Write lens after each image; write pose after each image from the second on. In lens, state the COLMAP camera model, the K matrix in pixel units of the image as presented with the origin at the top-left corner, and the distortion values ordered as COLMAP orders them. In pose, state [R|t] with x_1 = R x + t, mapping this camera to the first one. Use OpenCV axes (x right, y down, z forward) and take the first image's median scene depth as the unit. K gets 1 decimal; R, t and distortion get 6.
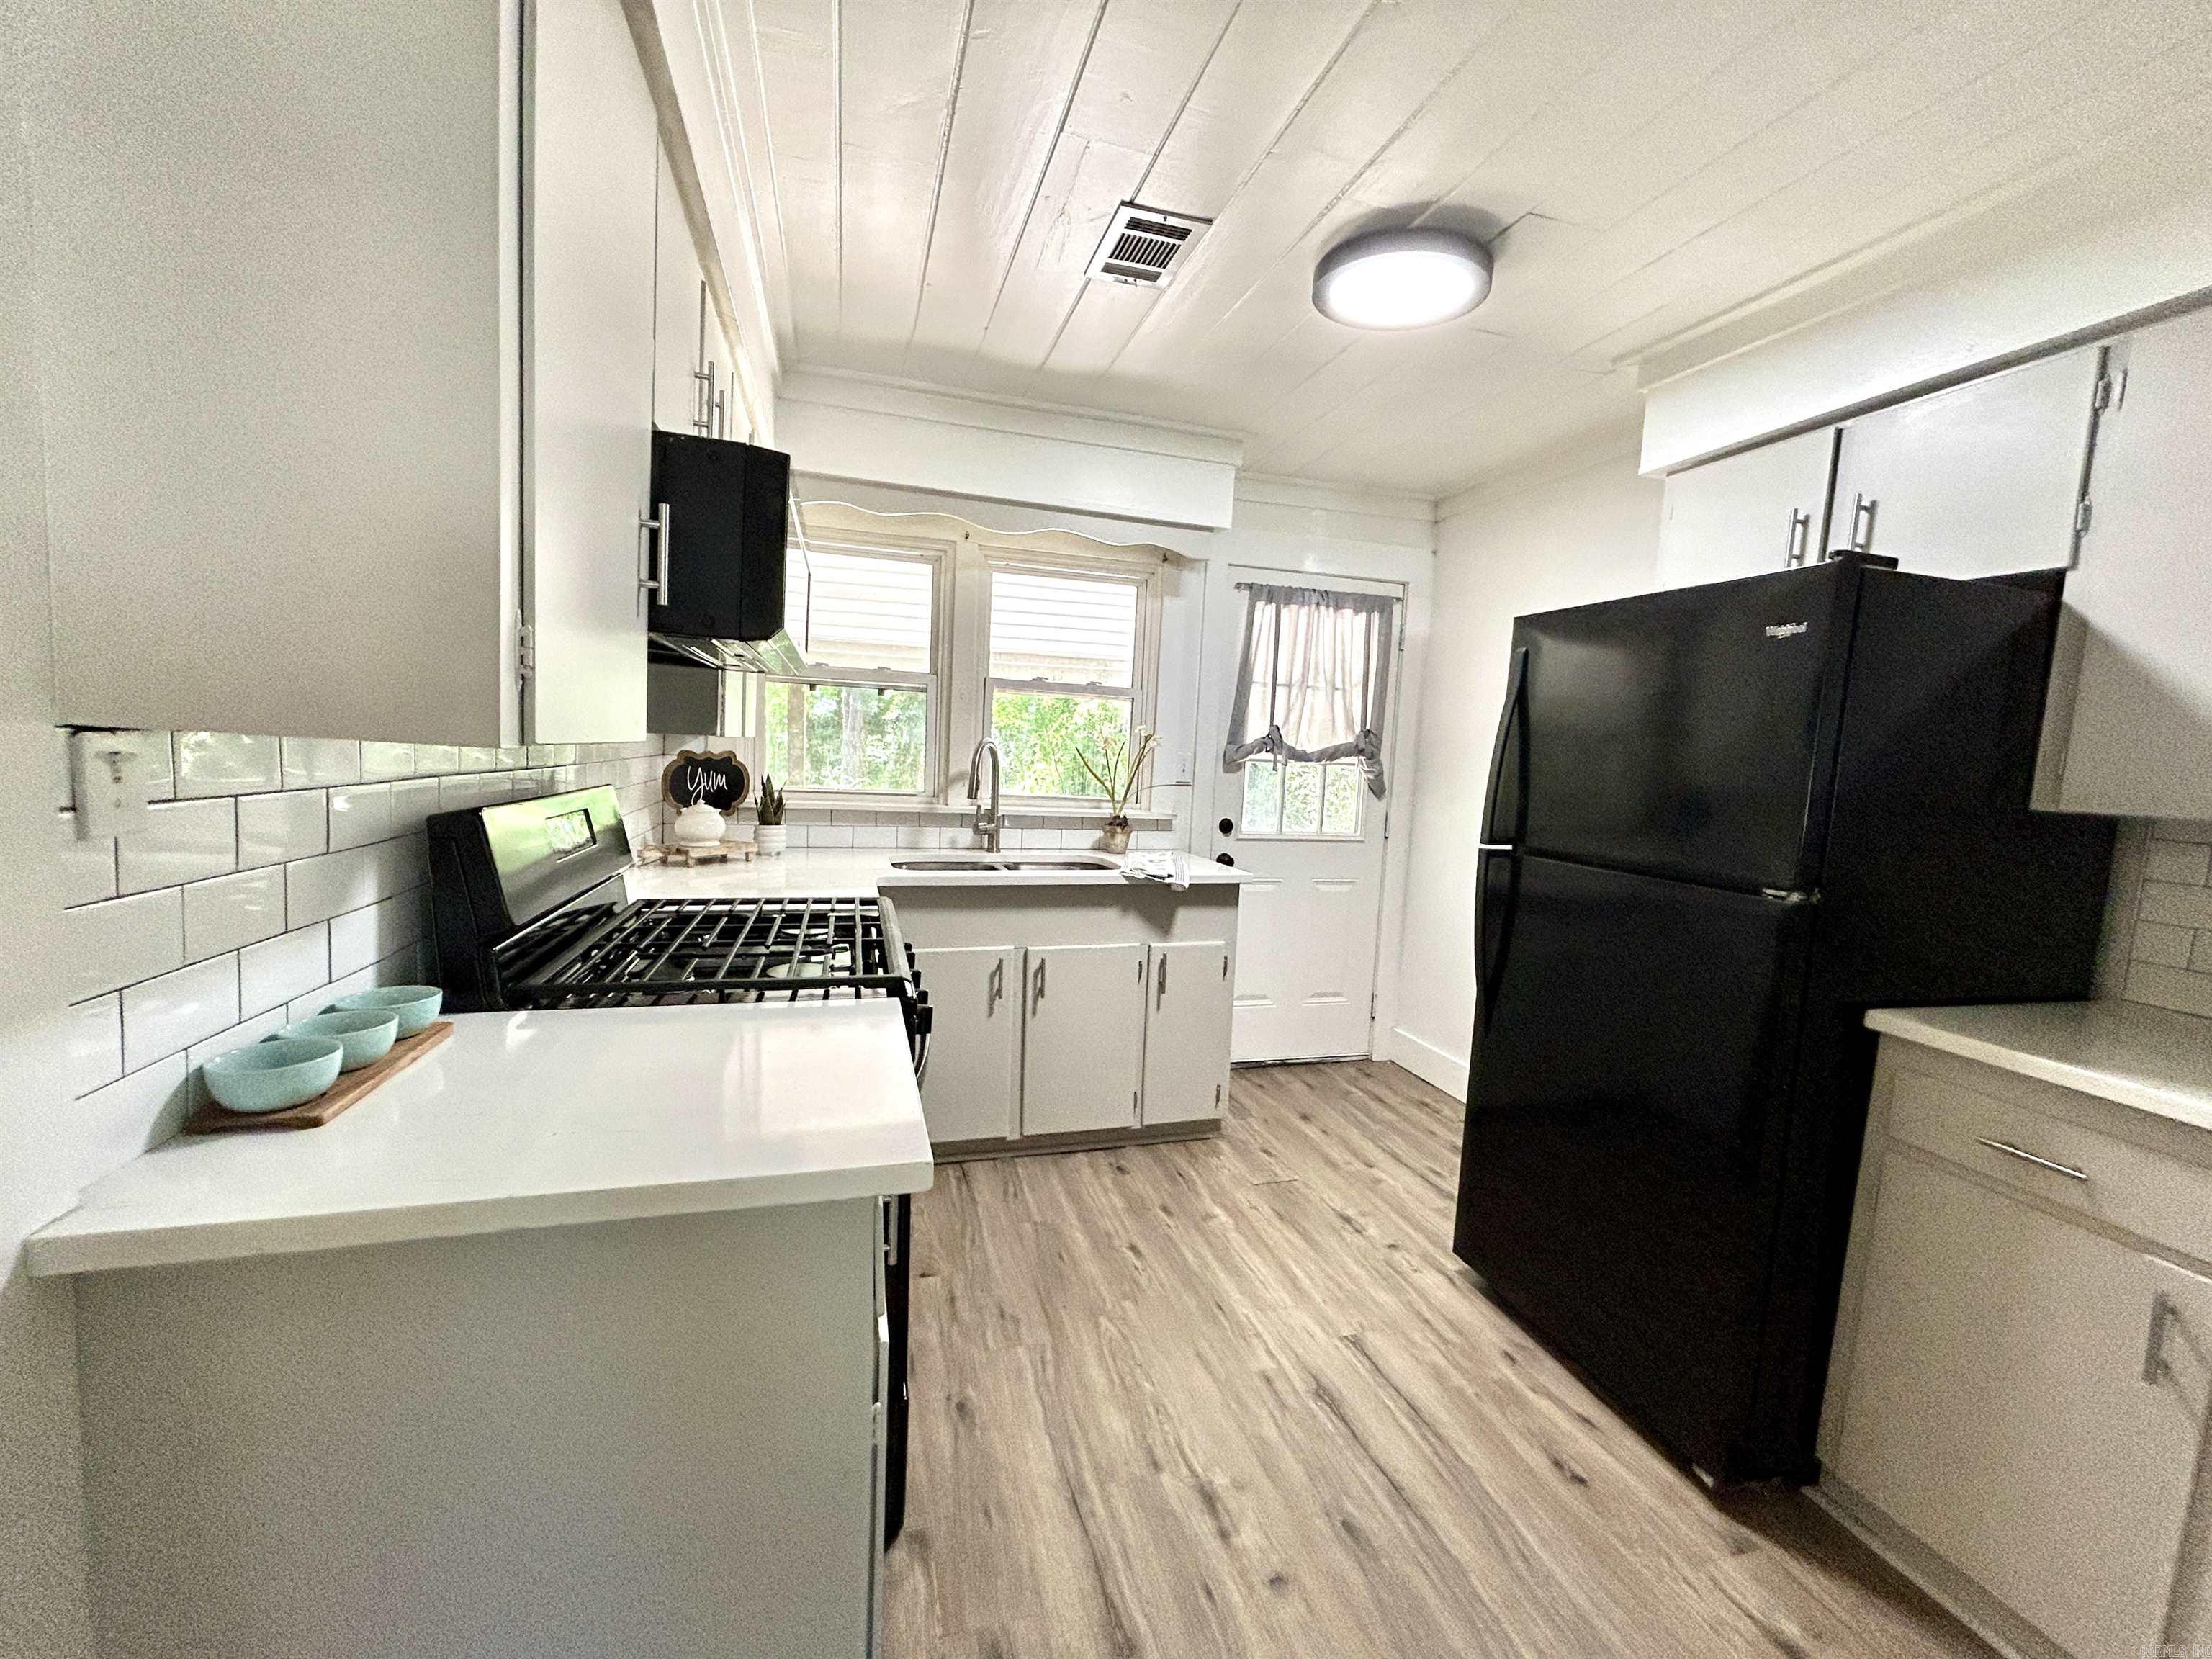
lens RADIAL K [[892.8, 0, 1095.2], [0, 892.8, 833.9], [0, 0, 1]] dist [-0.002392, 0.000708]
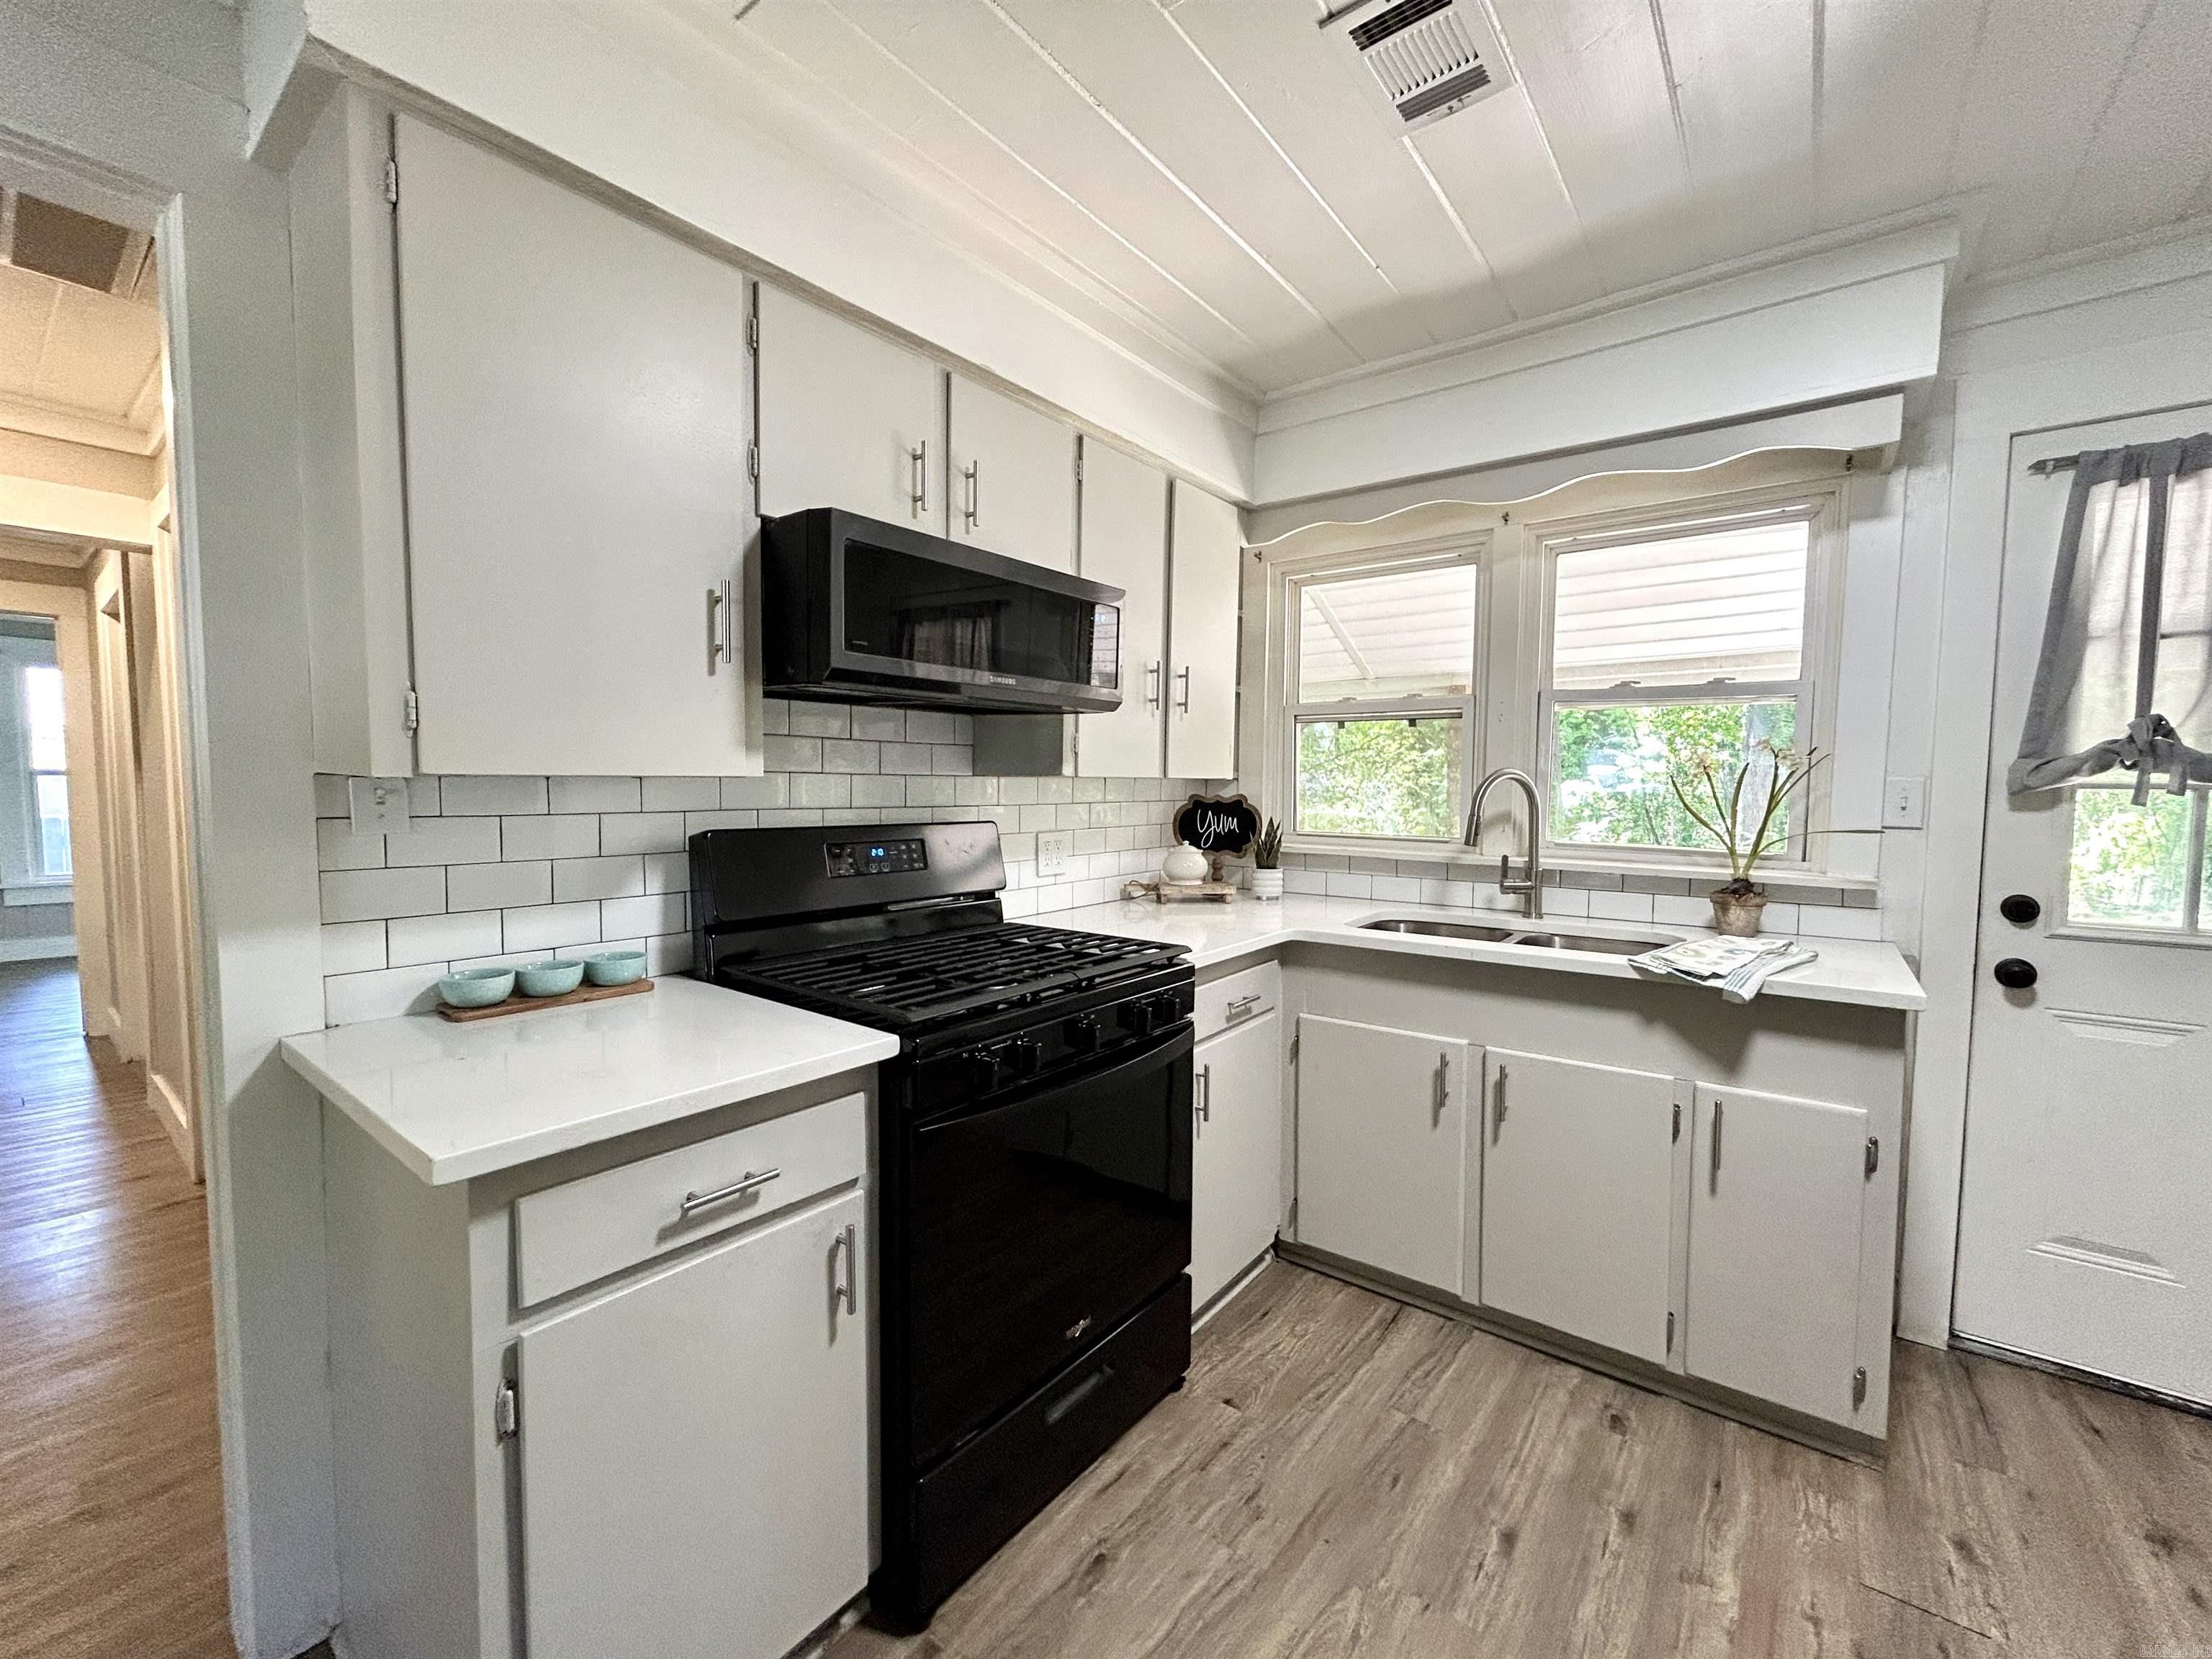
lens RADIAL K [[892.8, 0, 1099.0], [0, 892.8, 827.8], [0, 0, 1]] dist [-0.002392, 0.000708]
pose [[0.586472, 0.002878, -0.809964, 0.308478], [-0.055089, 0.997820, -0.036342, -0.008811], [0.808094, 0.065934, 0.585352, 0.270842]]
